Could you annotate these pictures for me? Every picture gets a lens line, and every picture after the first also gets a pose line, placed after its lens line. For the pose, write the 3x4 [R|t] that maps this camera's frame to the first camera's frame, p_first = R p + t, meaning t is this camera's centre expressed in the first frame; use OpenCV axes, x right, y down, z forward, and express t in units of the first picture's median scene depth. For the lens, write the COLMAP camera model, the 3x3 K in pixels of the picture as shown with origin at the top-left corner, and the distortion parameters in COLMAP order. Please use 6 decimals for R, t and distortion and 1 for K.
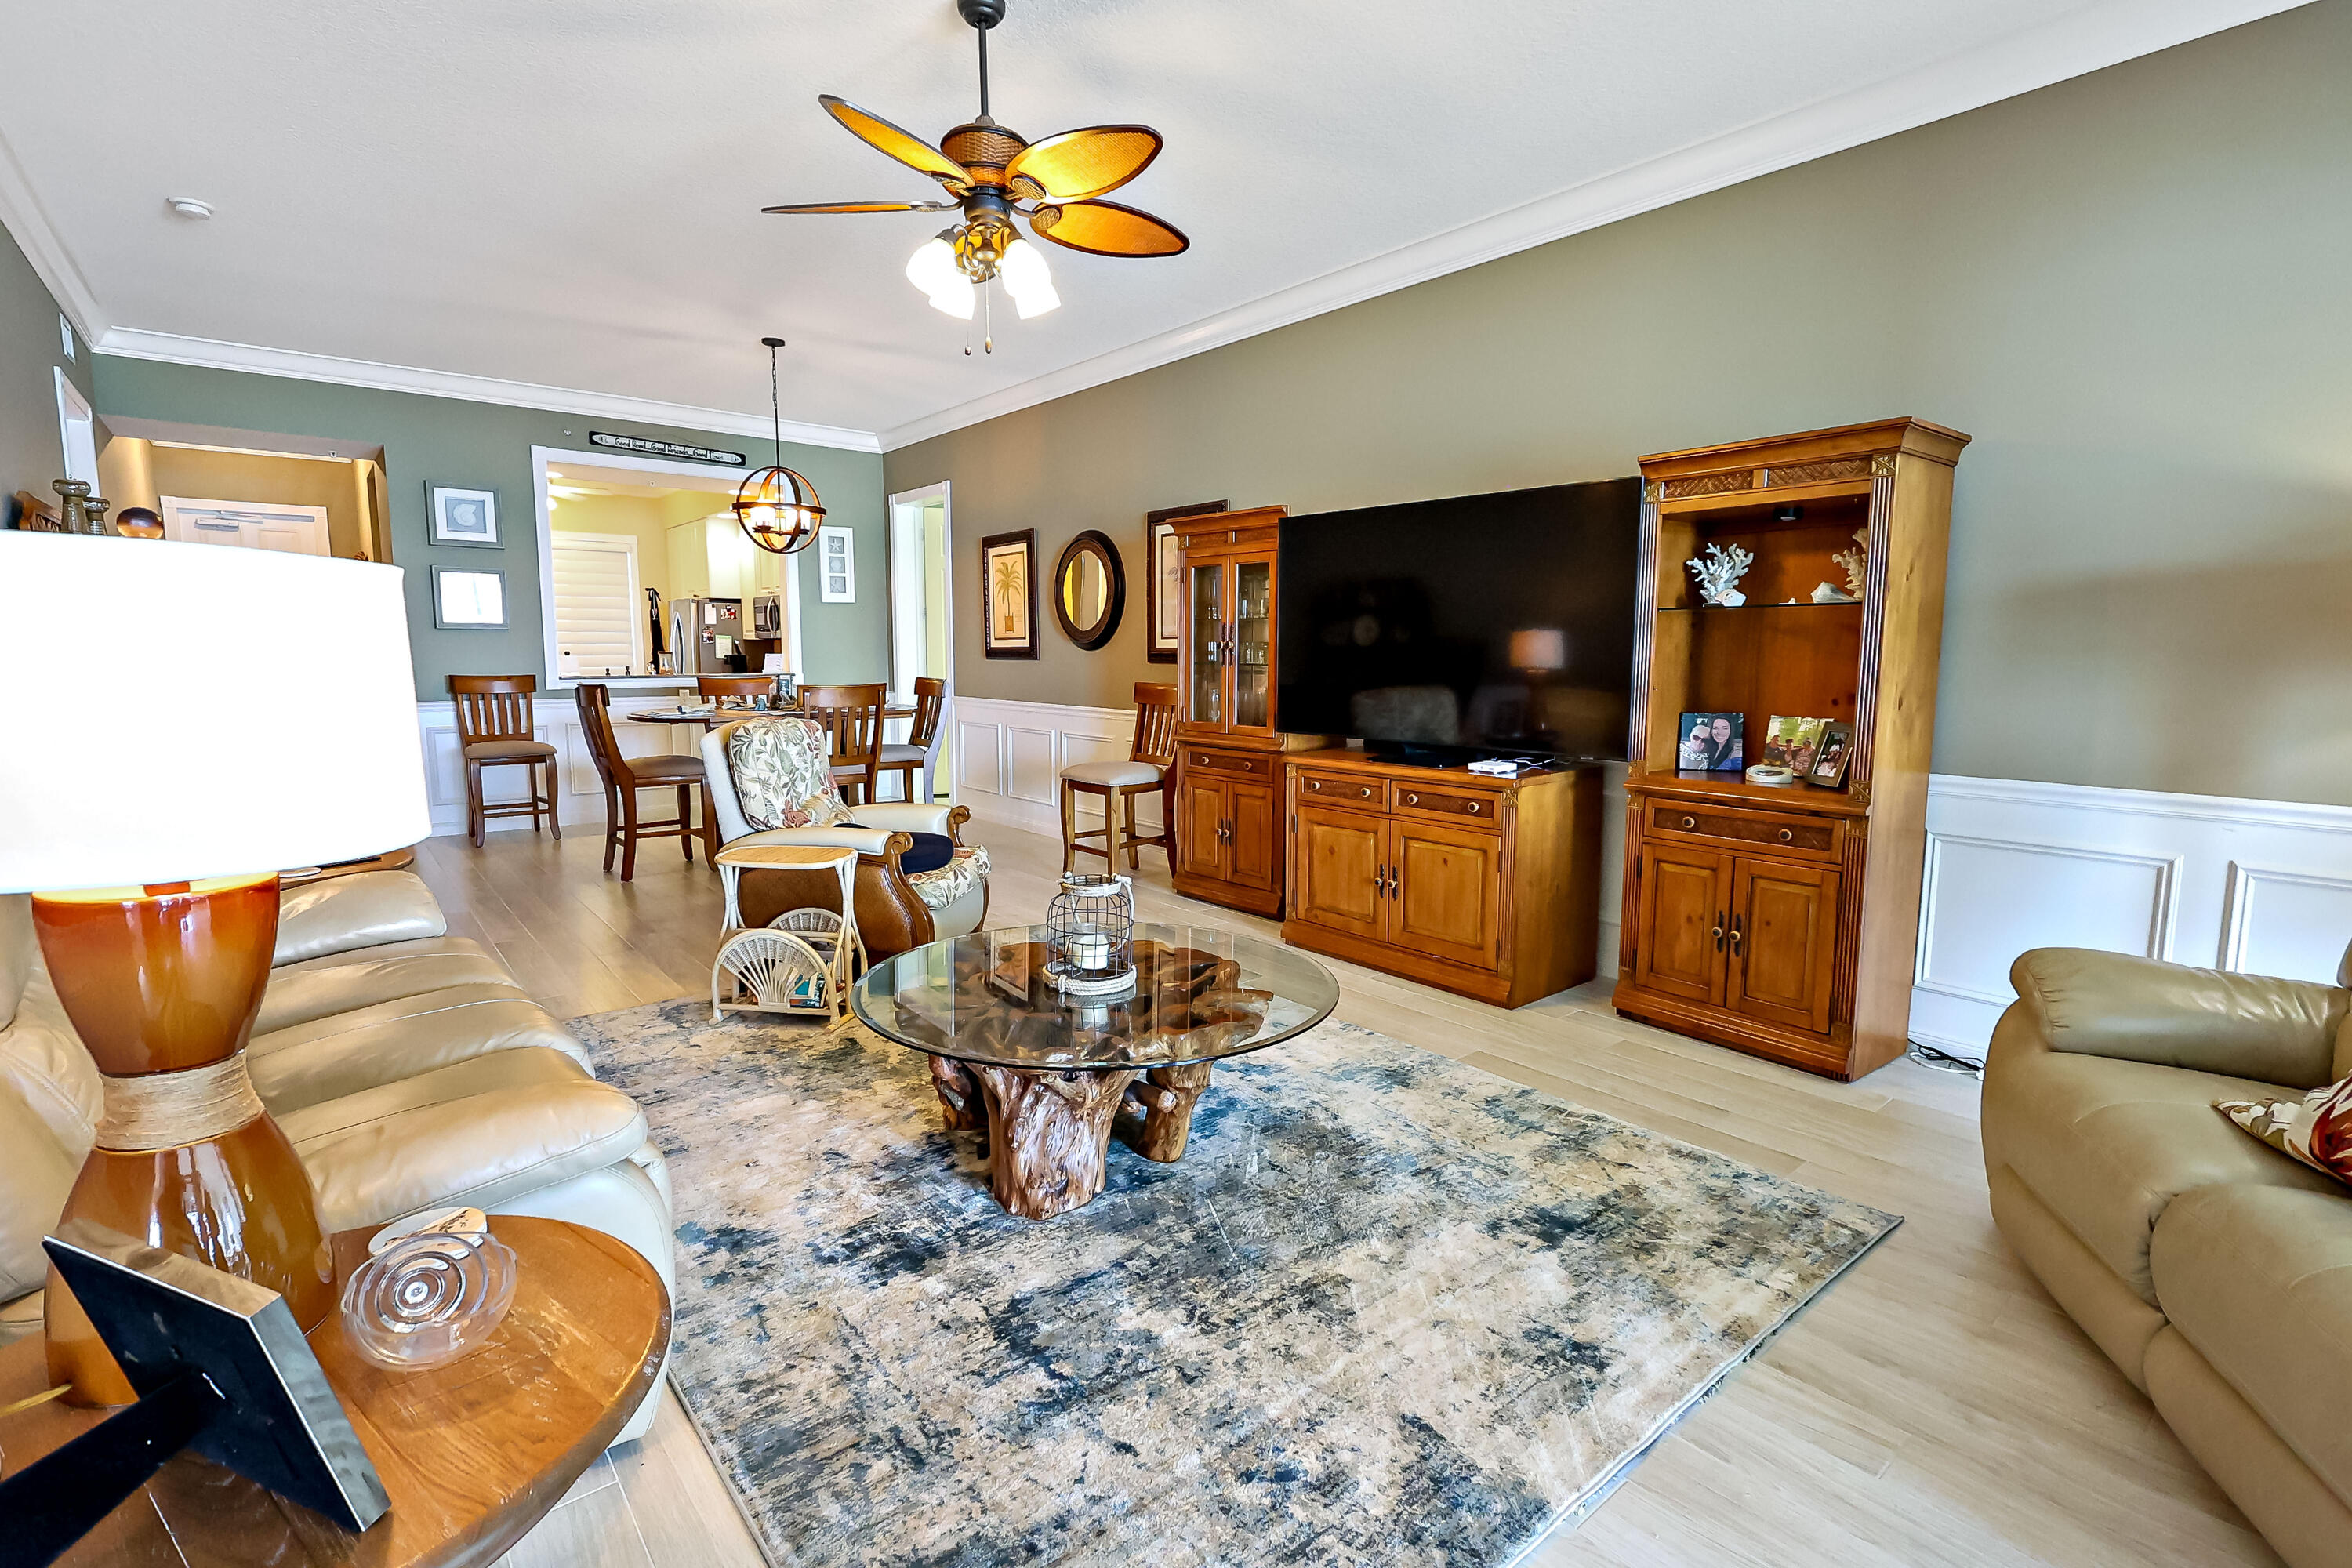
lens RADIAL K [[1079.6, 0, 1175.4], [0, 1079.6, 776.4], [0, 0, 1]] dist [-0.002904, -0.000376]
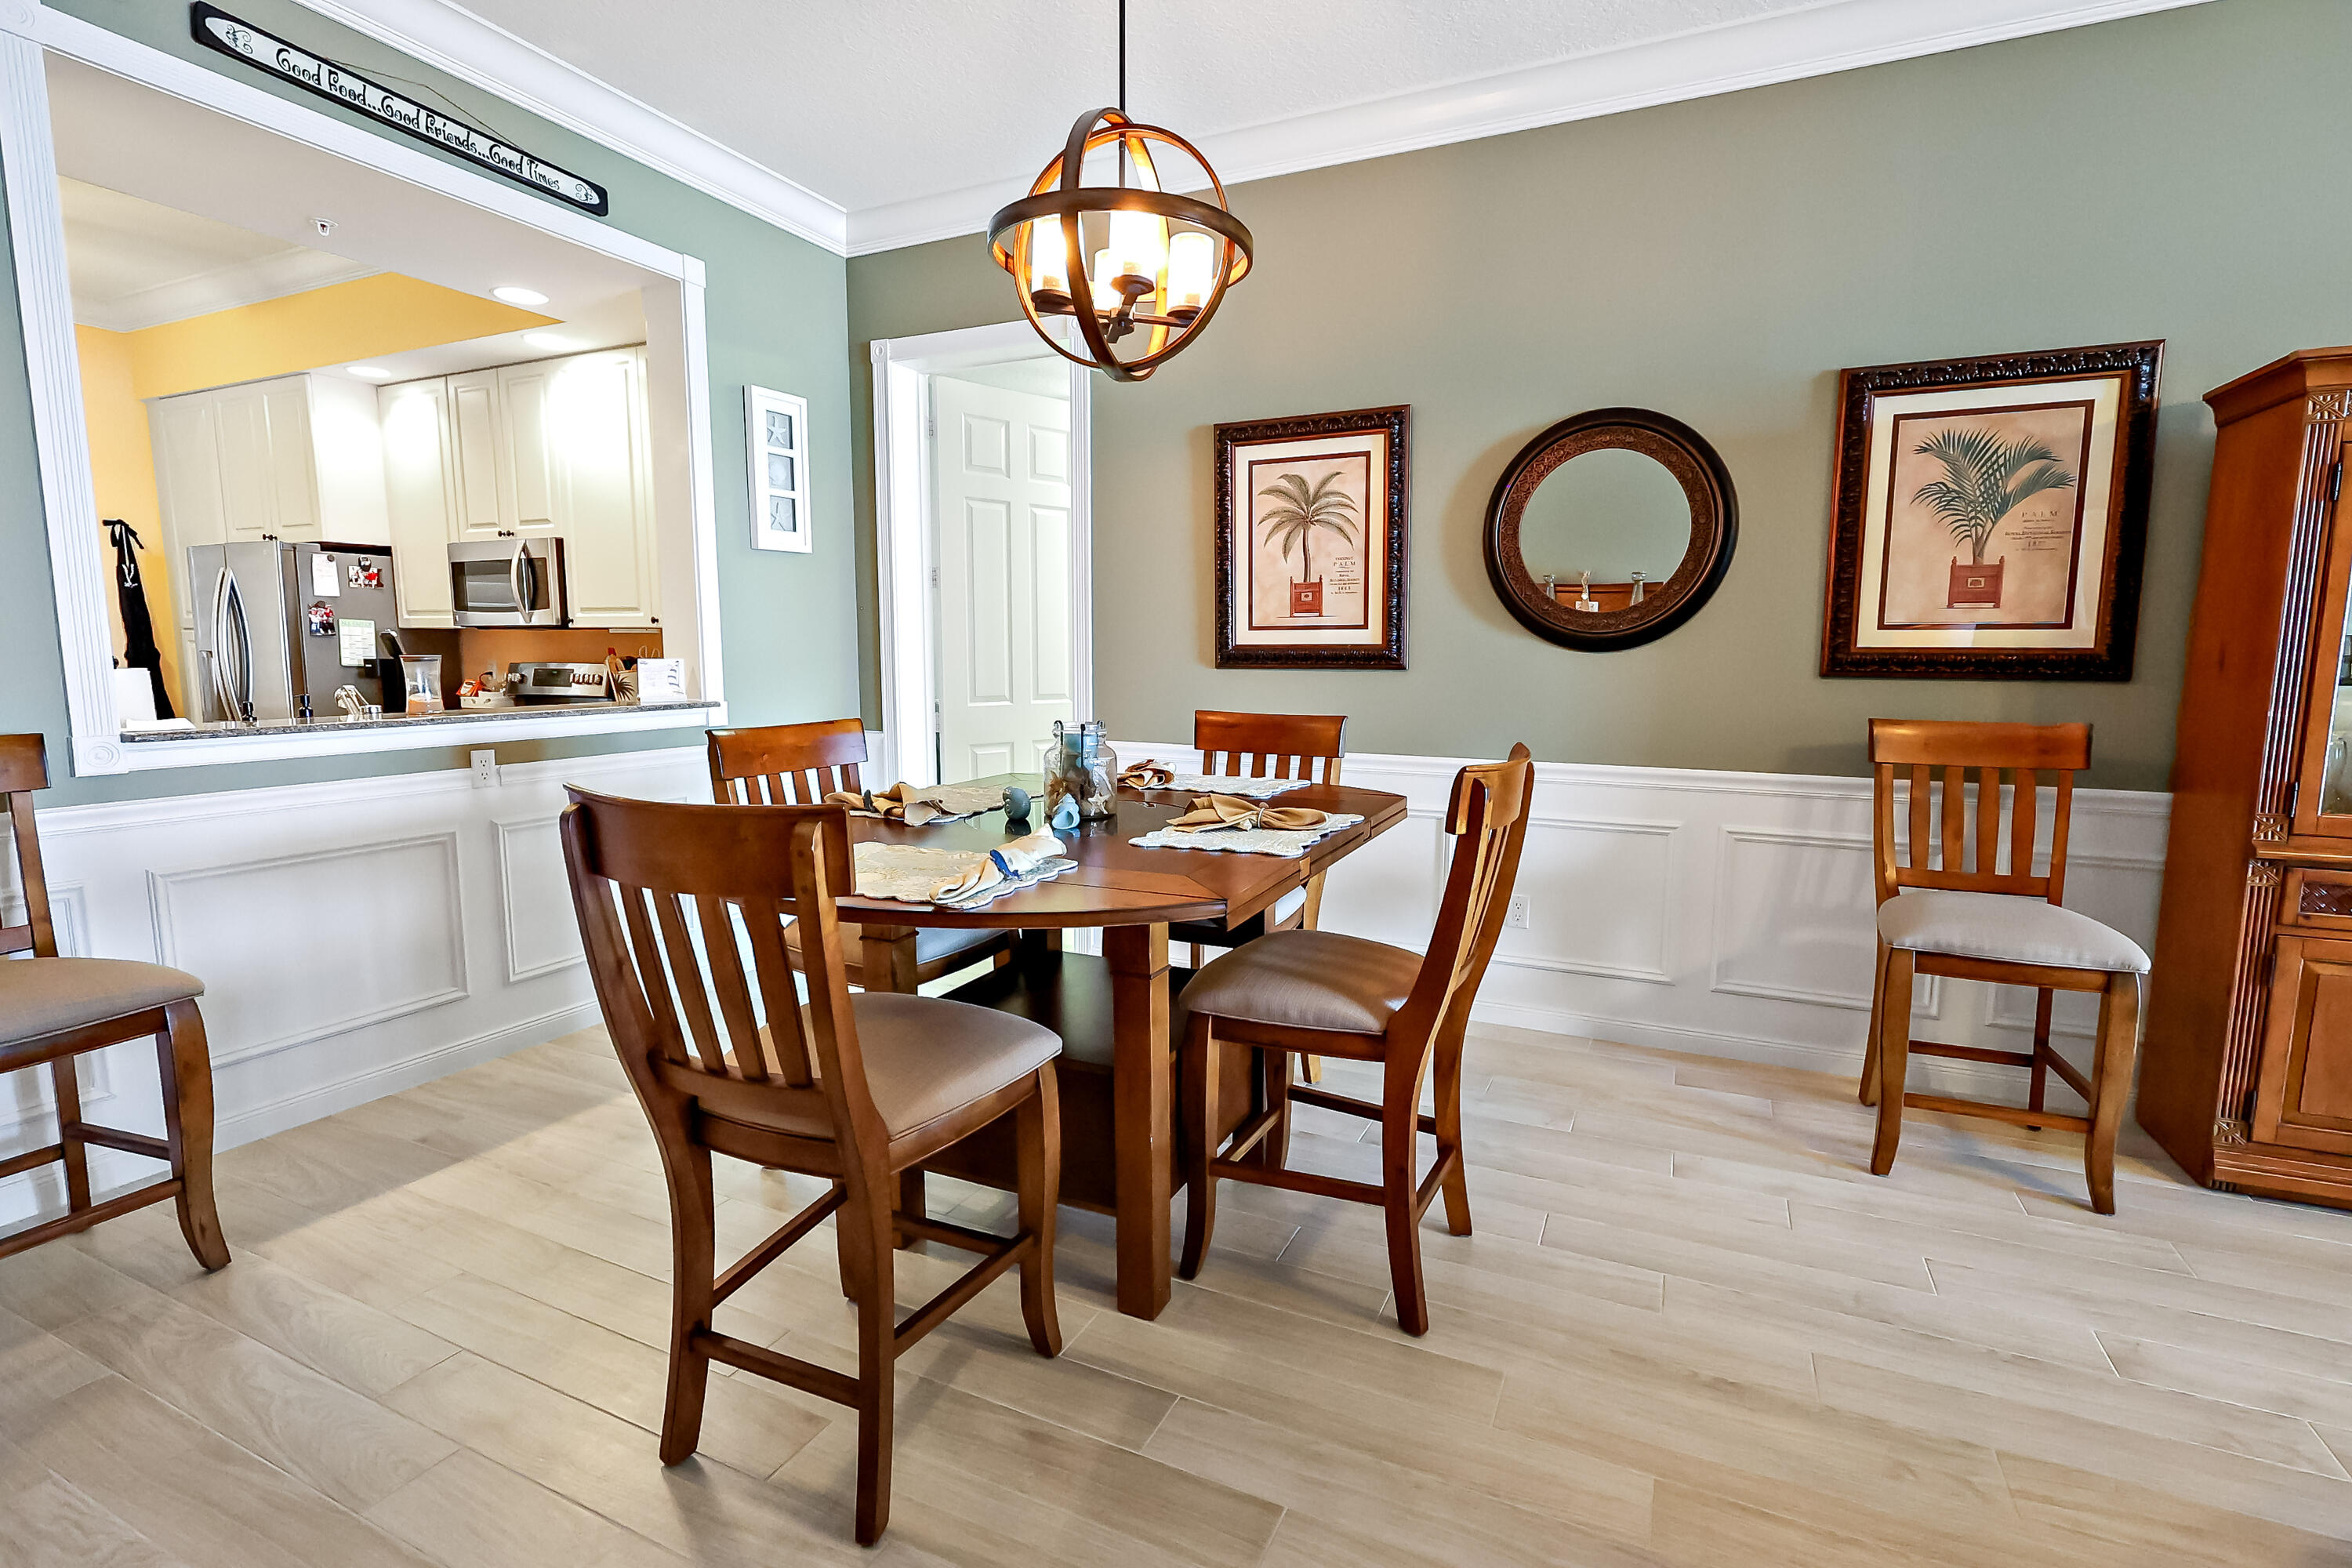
lens RADIAL K [[1079.6, 0, 1192.4], [0, 1079.6, 771.4], [0, 0, 1]] dist [-0.002904, -0.000376]
pose [[0.899969, -0.049911, 0.433088, -0.415307], [0.050695, 0.998667, 0.009745, -0.067101], [-0.432997, 0.013186, 0.901299, 0.560519]]
